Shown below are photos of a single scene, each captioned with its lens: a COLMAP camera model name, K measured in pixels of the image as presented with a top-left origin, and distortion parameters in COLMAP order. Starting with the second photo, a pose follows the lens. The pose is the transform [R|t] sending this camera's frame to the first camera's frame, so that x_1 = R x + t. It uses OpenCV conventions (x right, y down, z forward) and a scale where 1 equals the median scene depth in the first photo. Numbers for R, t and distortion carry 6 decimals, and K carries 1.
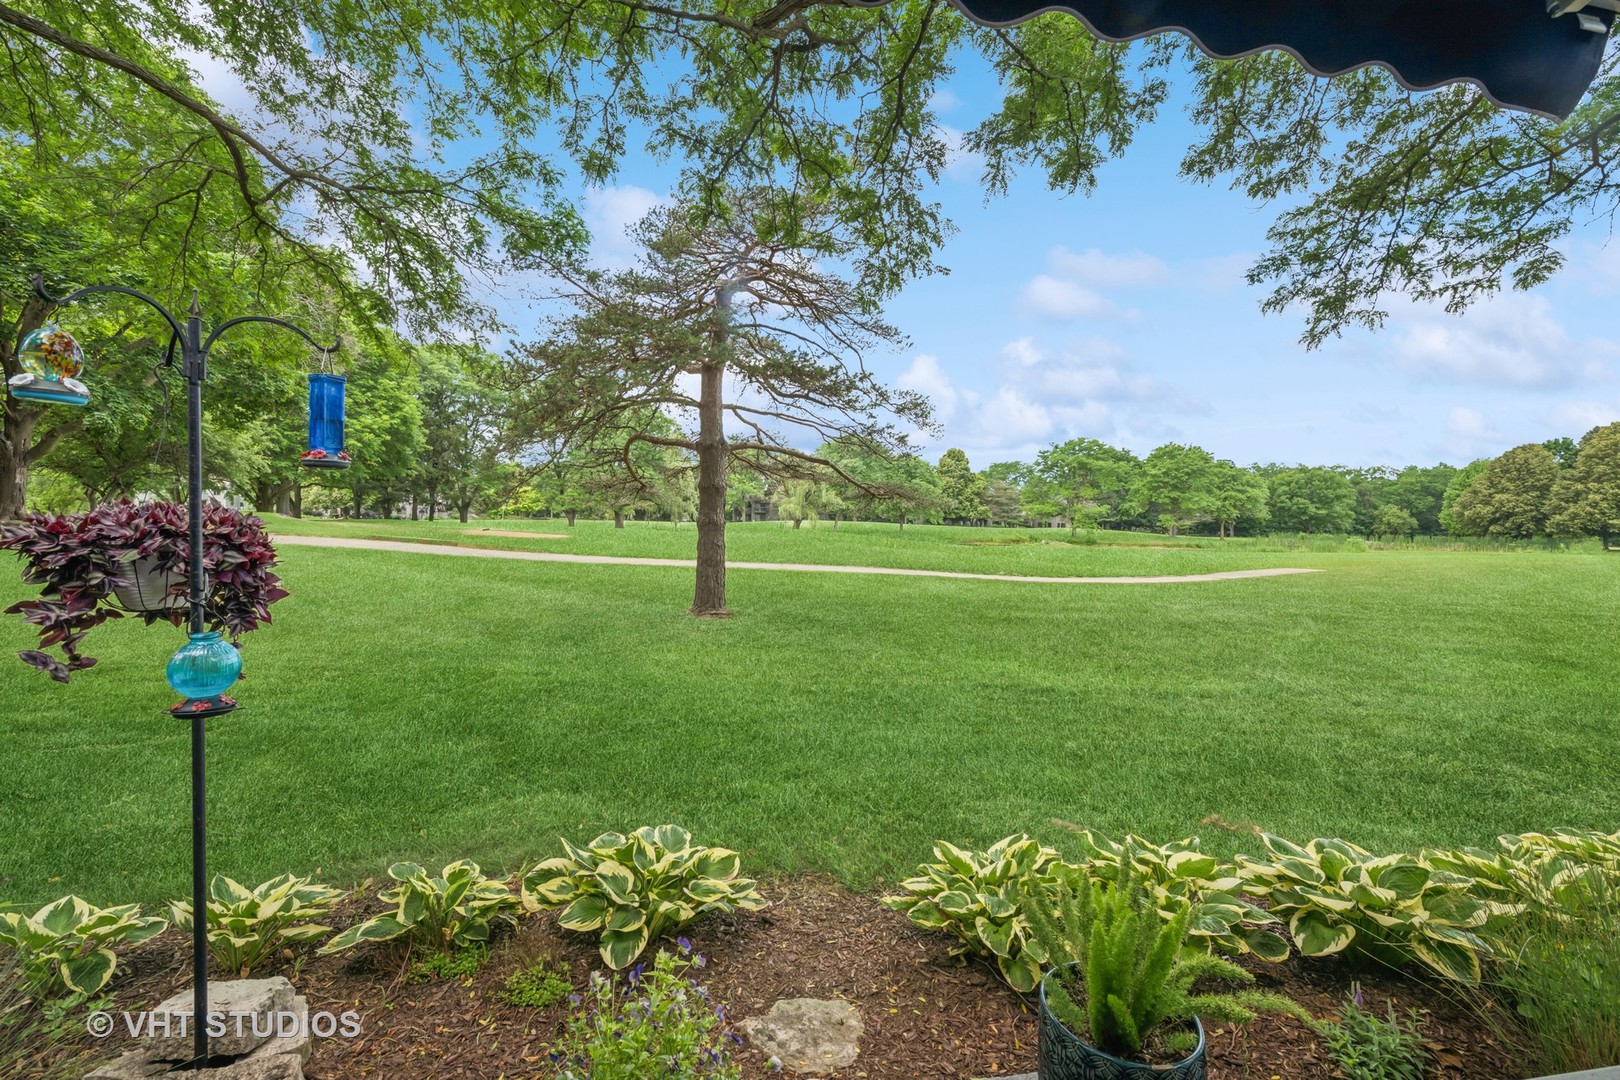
lens RADIAL K [[651.8, 0, 813.3], [0, 651.8, 518.2], [0, 0, 1]] dist [0.004768, -0.001609]
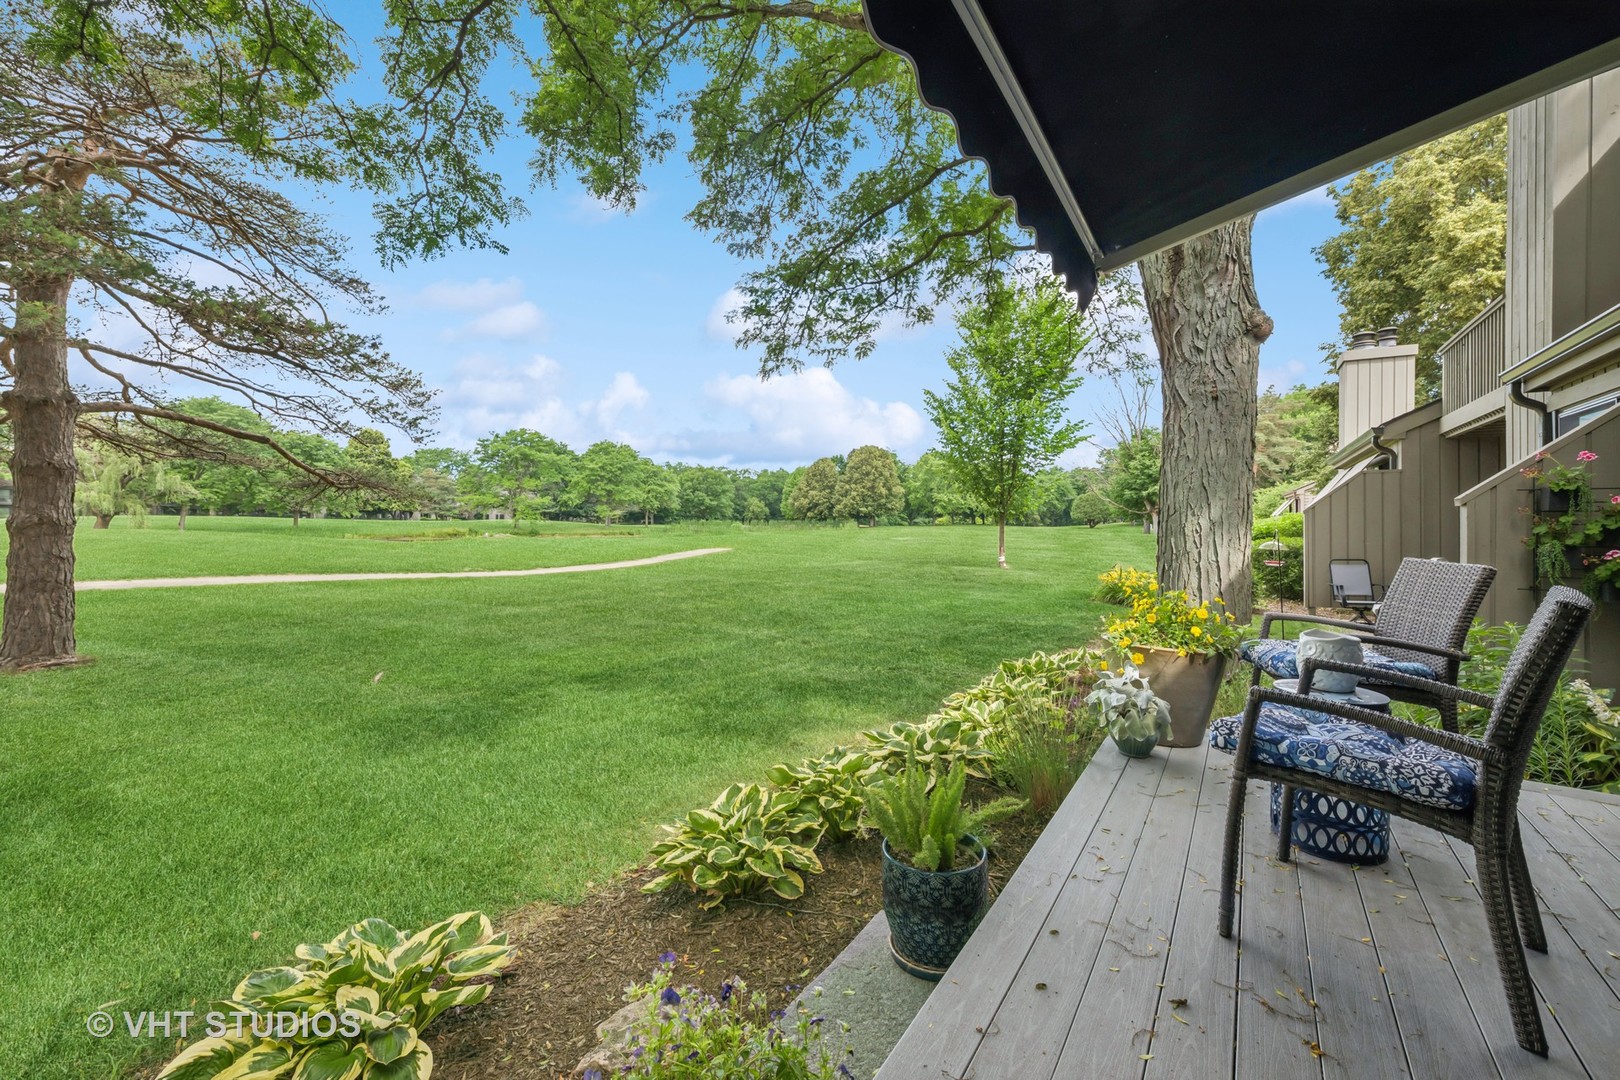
lens RADIAL K [[651.8, 0, 804.9], [0, 651.8, 505.4], [0, 0, 1]] dist [0.004768, -0.001609]
pose [[0.694042, -0.002905, 0.719928, -0.099910], [0.007173, 0.999970, -0.002880, -0.002635], [-0.719899, 0.007162, 0.694042, 0.022549]]
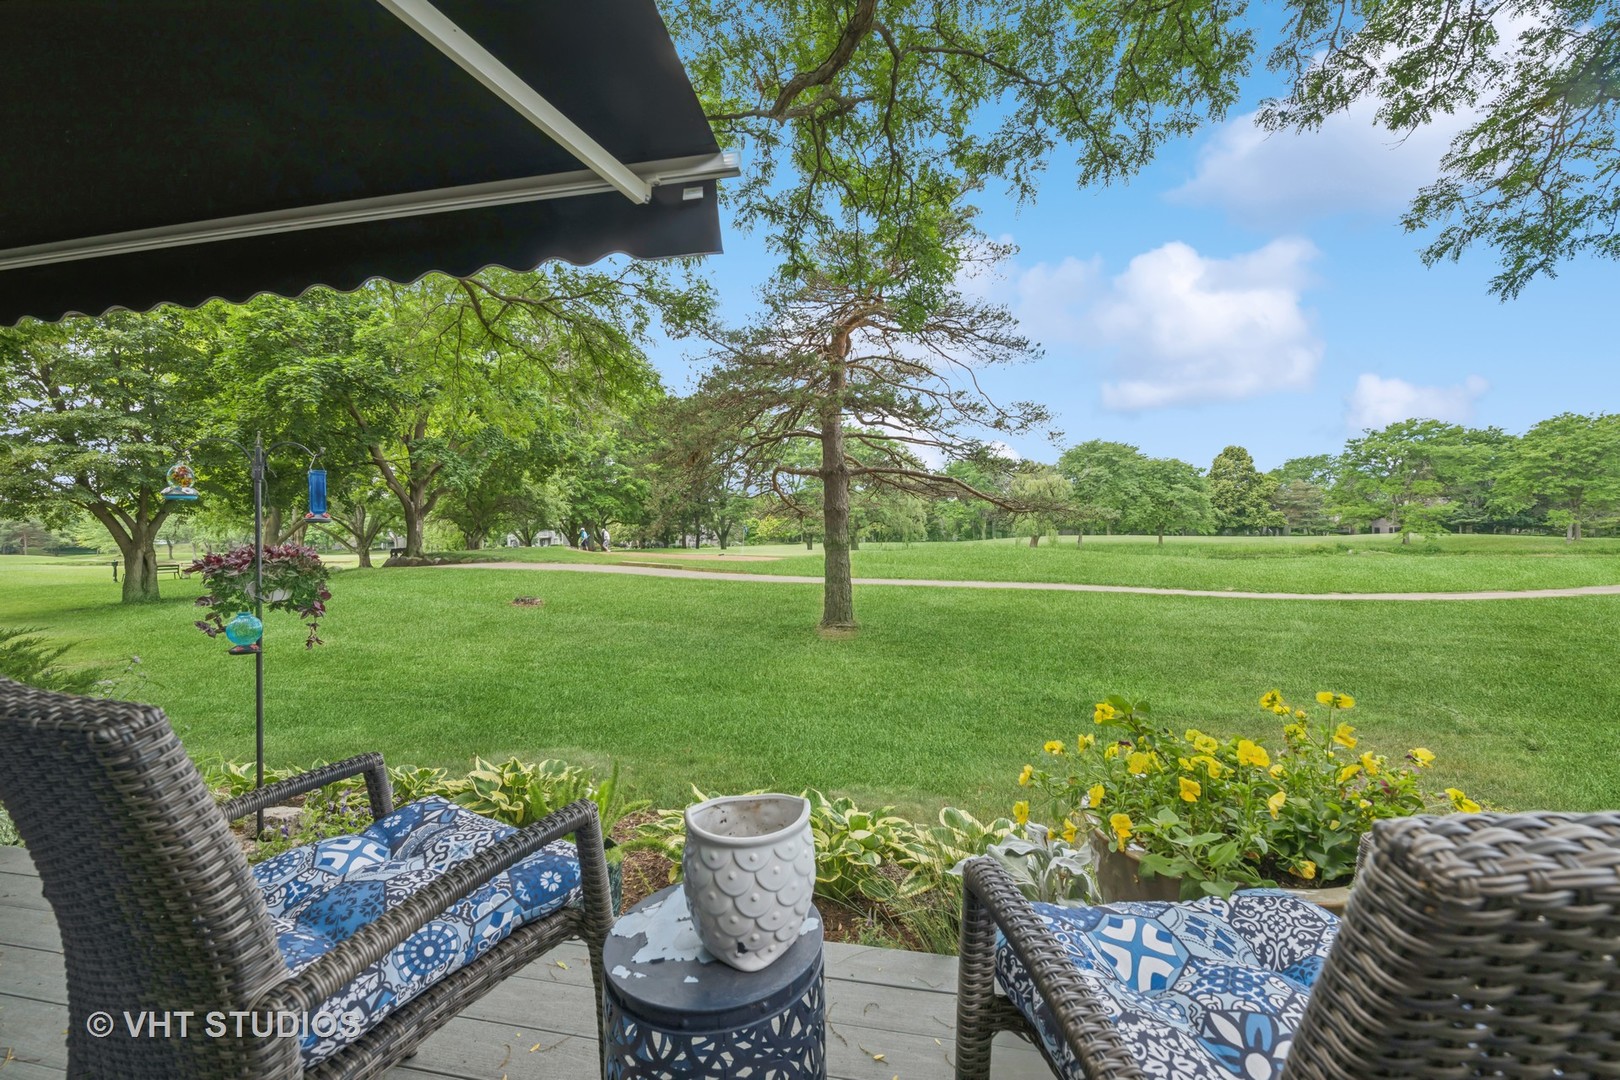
lens RADIAL K [[651.8, 0, 810.0], [0, 651.8, 529.5], [0, 0, 1]] dist [0.004768, -0.001609]
pose [[0.930805, -0.040943, -0.363216, 0.197913], [0.036151, 0.999147, -0.019983, 0.004564], [0.363724, 0.005470, 0.931491, -0.029199]]
